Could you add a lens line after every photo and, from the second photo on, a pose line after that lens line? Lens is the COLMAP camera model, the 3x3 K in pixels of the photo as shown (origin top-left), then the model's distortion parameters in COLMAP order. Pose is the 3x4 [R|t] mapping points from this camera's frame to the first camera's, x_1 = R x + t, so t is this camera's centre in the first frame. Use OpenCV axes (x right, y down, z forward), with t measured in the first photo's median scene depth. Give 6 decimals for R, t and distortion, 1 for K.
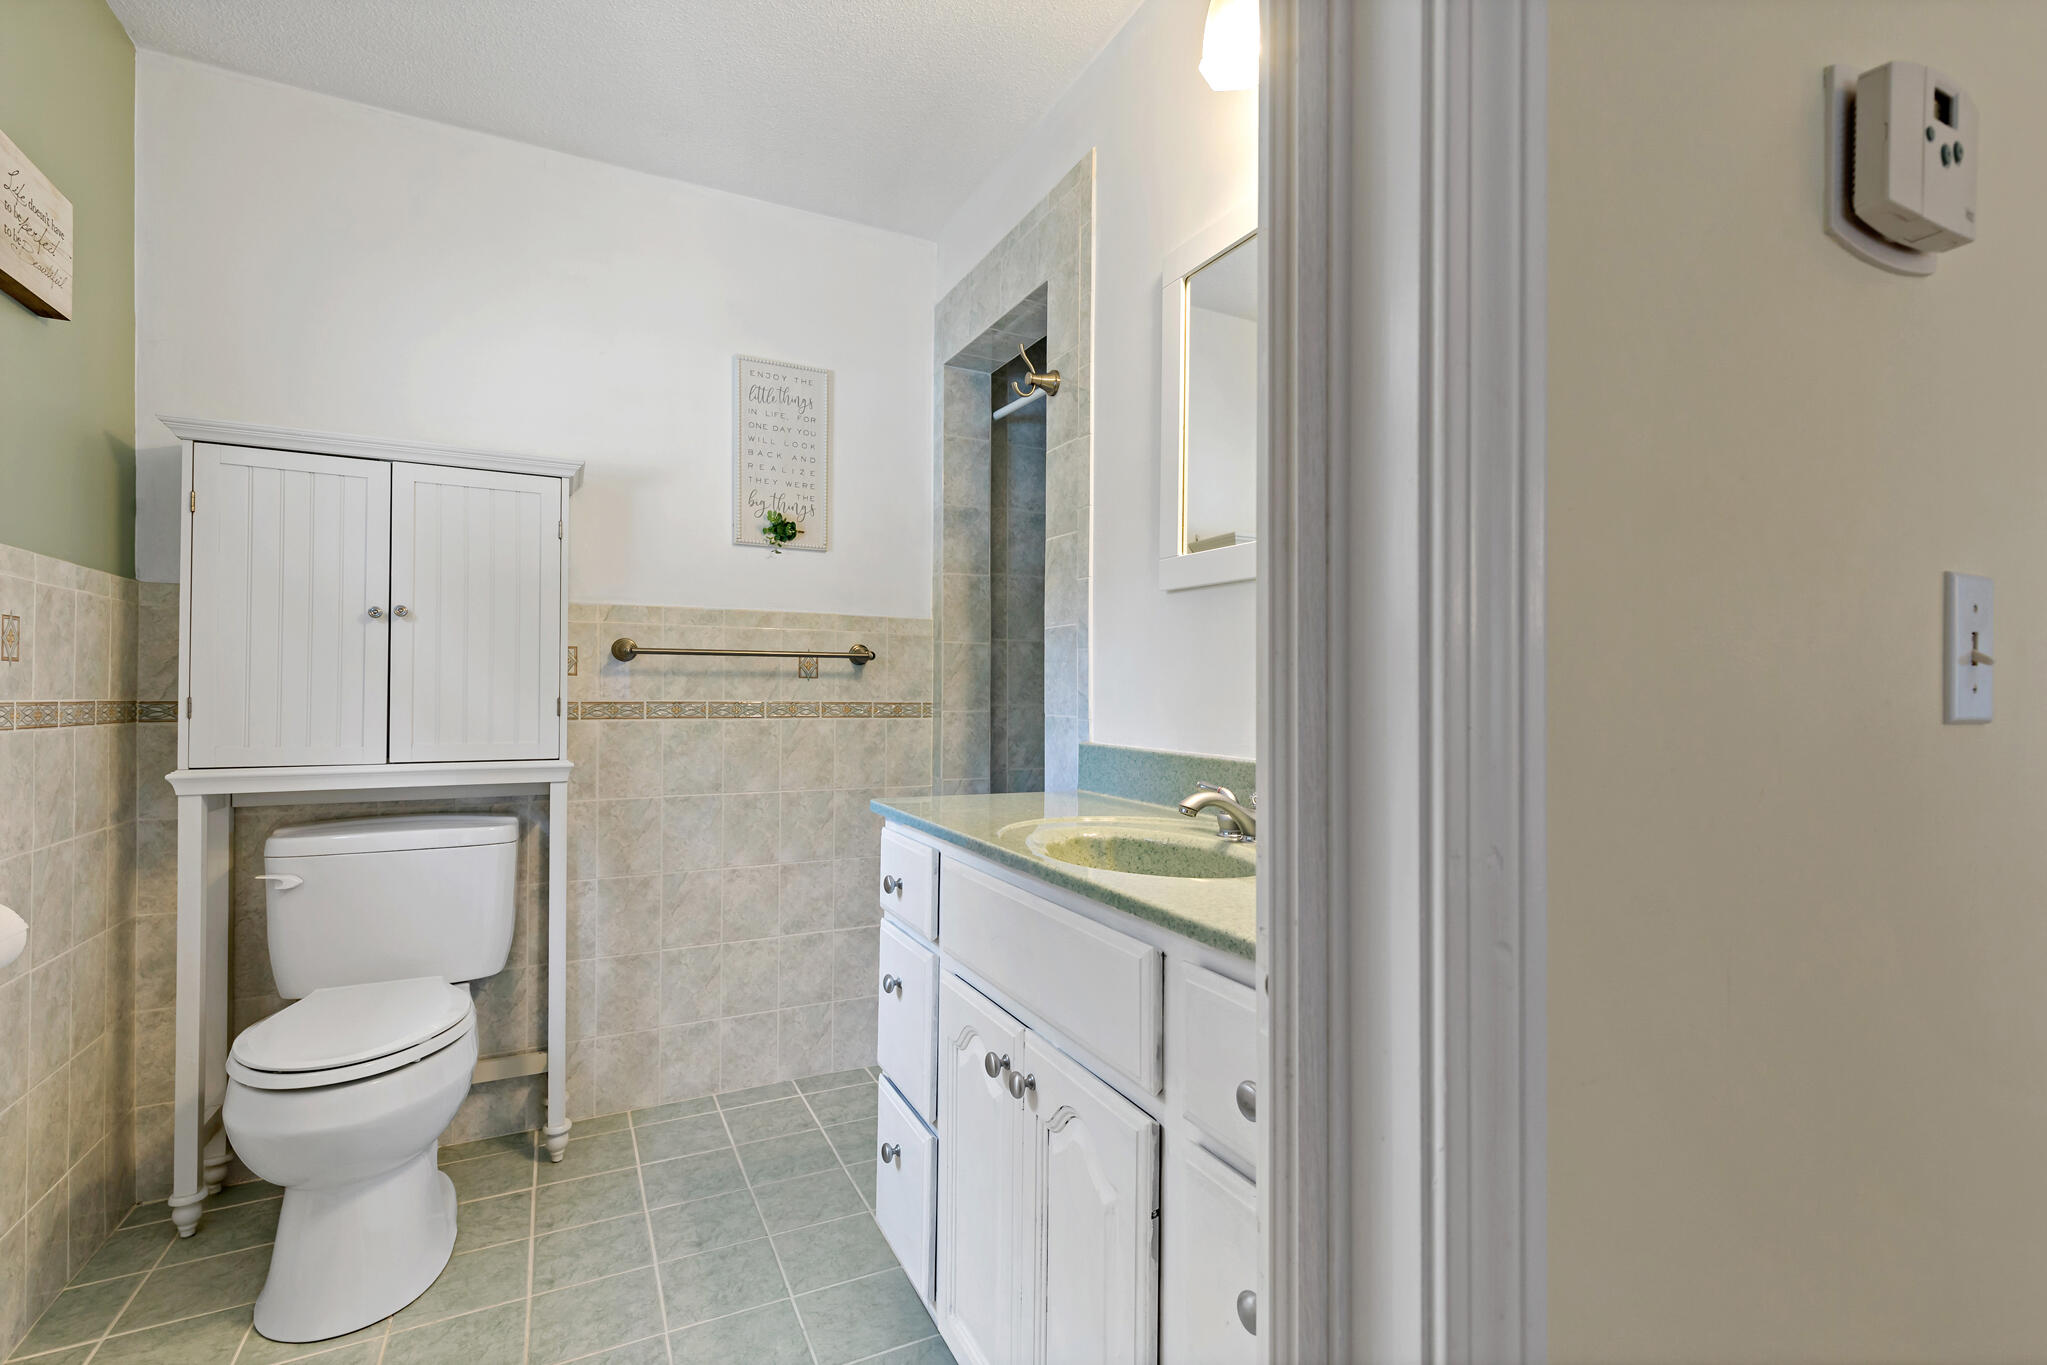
lens RADIAL K [[926.8, 0, 1040.0], [0, 926.8, 684.6], [0, 0, 1]] dist [0.004596, 0.000018]
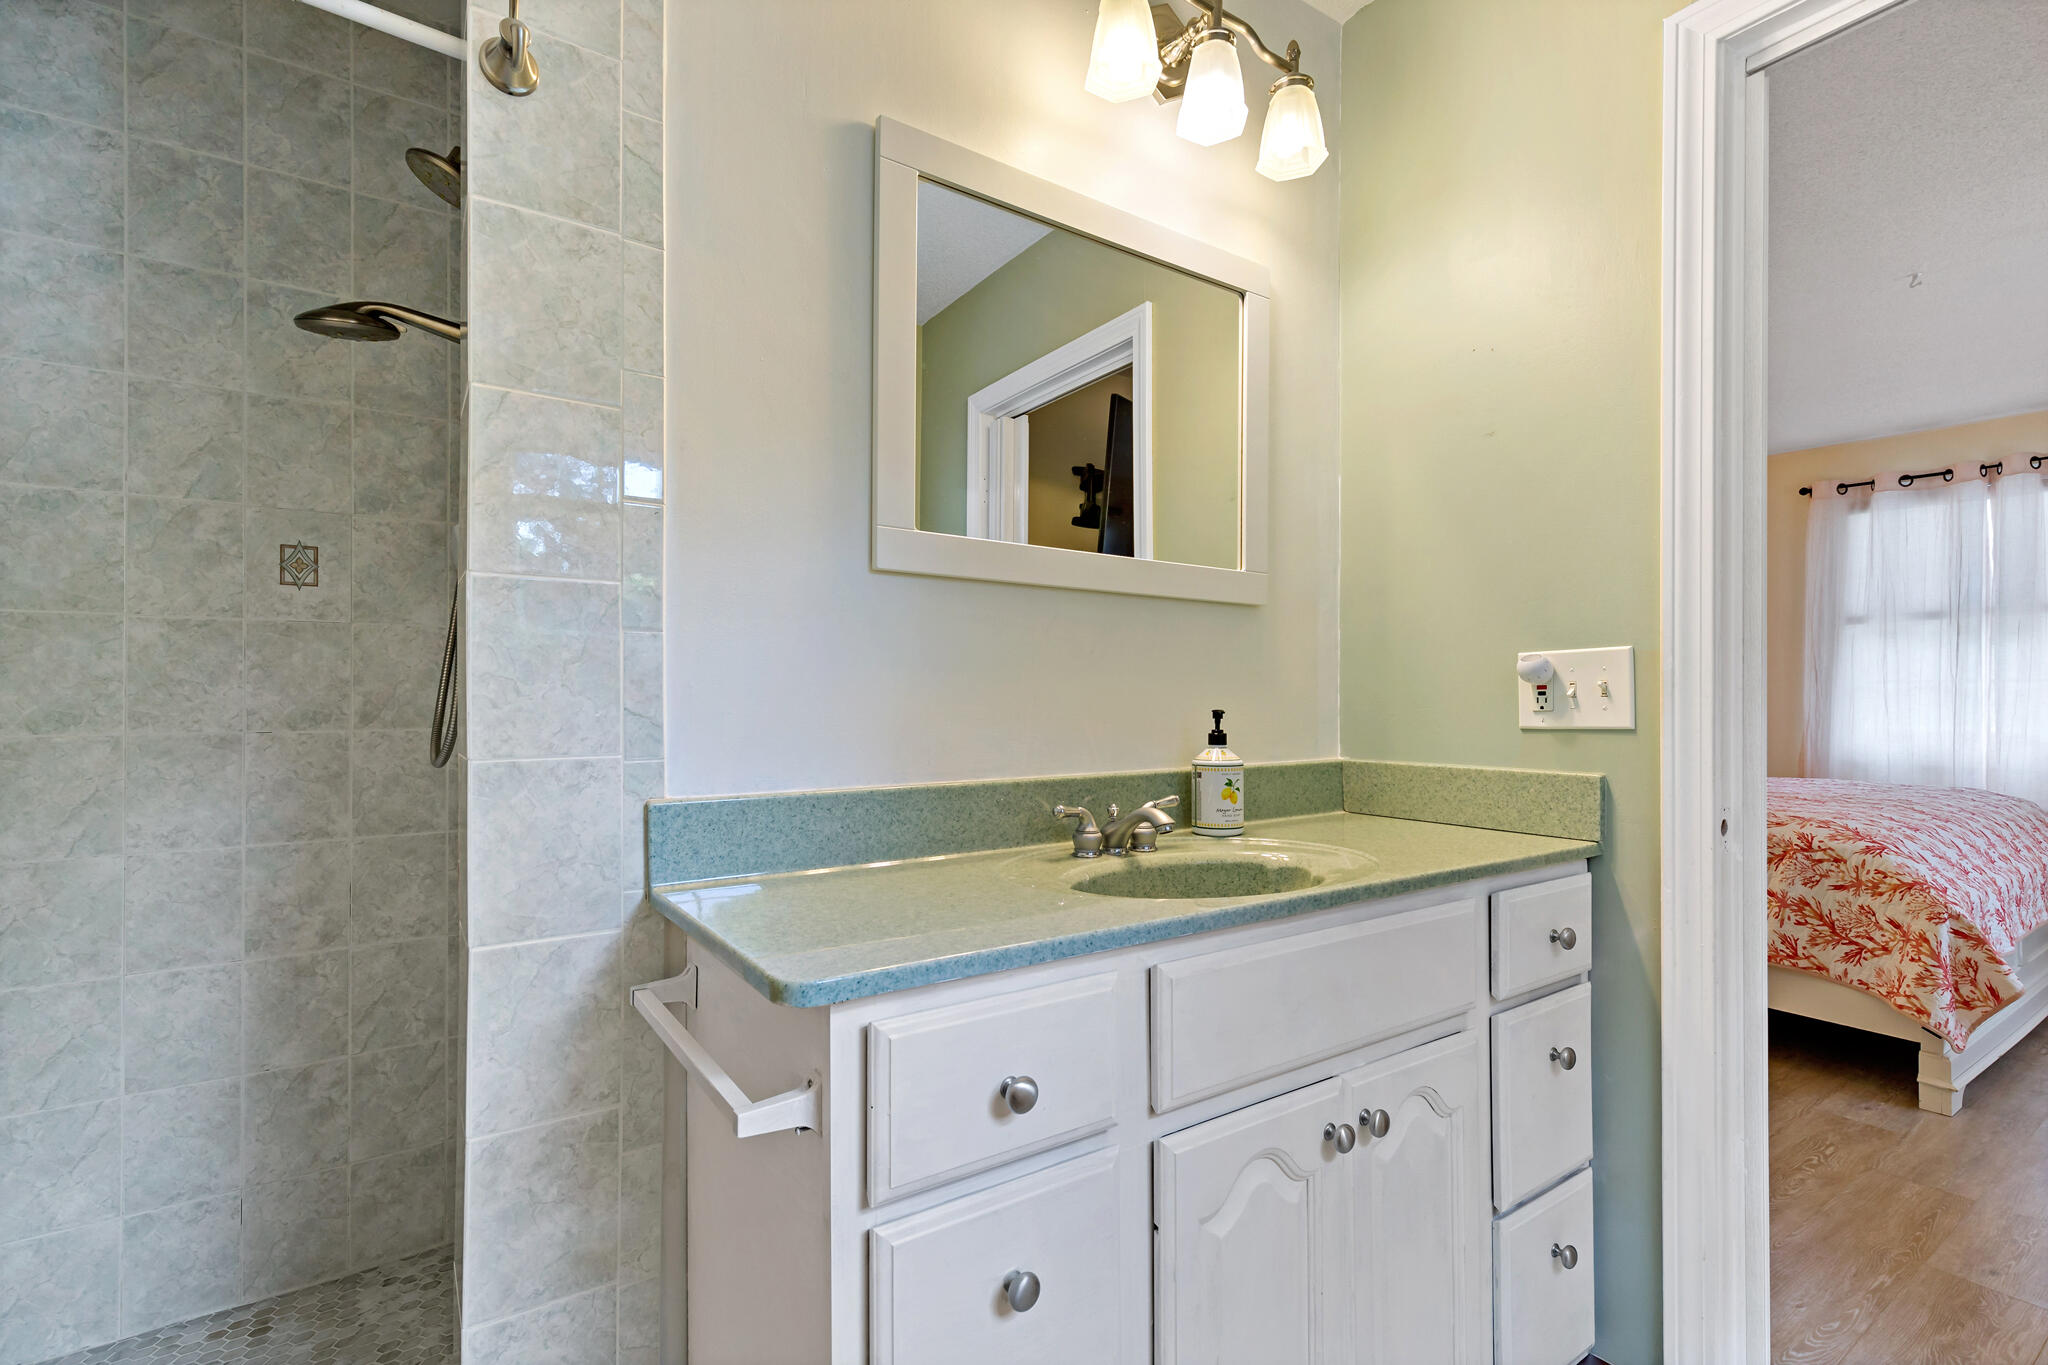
lens RADIAL K [[927.3, 0, 1040.5], [0, 927.3, 684.6], [0, 0, 1]] dist [0.004596, 0.000018]
pose [[-0.130759, 0.001835, 0.991413, -0.528764], [-0.008662, 0.999958, -0.002993, -0.007779], [-0.991376, -0.008979, -0.130737, 0.839342]]
